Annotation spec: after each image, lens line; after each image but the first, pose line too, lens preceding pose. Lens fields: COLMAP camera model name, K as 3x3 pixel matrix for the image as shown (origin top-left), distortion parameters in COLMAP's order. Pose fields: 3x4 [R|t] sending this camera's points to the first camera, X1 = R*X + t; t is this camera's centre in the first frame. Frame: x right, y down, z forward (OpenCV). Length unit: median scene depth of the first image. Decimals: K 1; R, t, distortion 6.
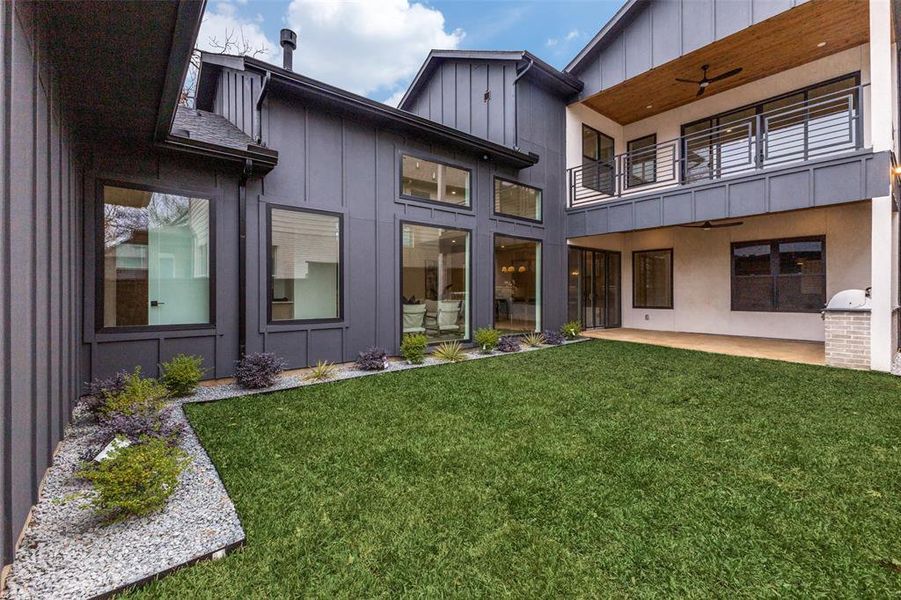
lens RADIAL K [[397.7, 0, 450.5], [0, 397.7, 295.8], [0, 0, 1]] dist [0.015834, -0.007031]
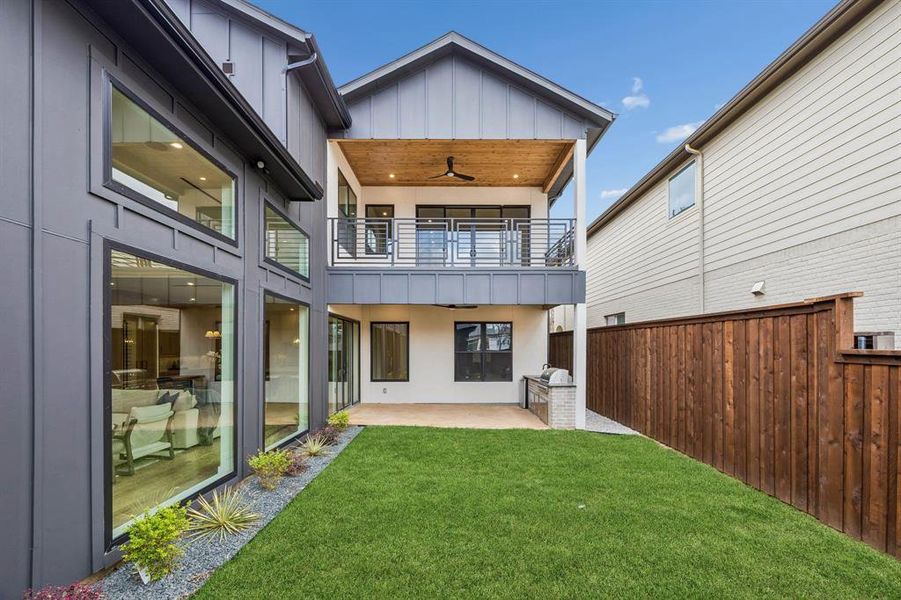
lens RADIAL K [[379.4, 0, 451.2], [0, 379.4, 350.1], [0, 0, 1]] dist [0.001121, 0.000061]
pose [[0.633110, 0.001709, 0.774060, -0.142092], [-0.003840, 0.999992, 0.000933, -0.053336], [-0.774052, -0.003563, 0.633111, 0.326914]]
